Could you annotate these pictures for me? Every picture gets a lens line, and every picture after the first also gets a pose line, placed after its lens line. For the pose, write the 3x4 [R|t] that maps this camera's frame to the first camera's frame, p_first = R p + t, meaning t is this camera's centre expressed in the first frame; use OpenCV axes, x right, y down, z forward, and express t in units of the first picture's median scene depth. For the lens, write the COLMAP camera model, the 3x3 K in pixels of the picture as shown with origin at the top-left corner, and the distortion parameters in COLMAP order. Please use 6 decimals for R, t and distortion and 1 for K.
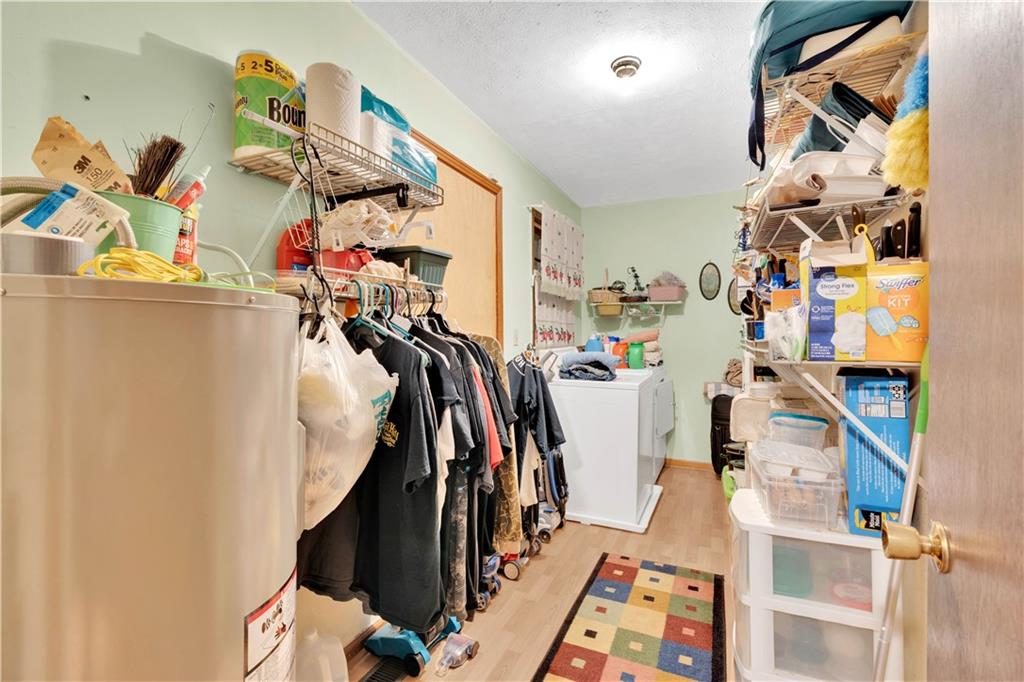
lens RADIAL K [[450.9, 0, 507.9], [0, 450.9, 338.4], [0, 0, 1]] dist [-0.003913, -0.000488]
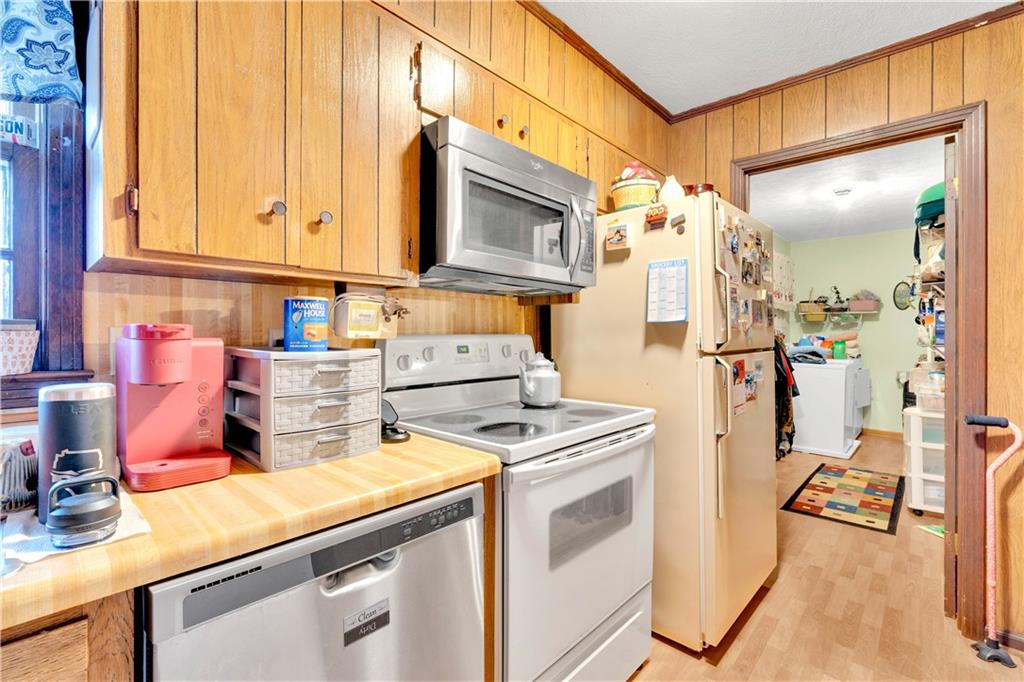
lens RADIAL K [[450.9, 0, 516.6], [0, 450.9, 335.4], [0, 0, 1]] dist [-0.003913, -0.000488]
pose [[0.953654, 0.007613, -0.300808, -0.246653], [-0.009813, 0.999935, -0.005804, 0.009307], [0.300745, 0.008487, 0.953667, -0.628810]]
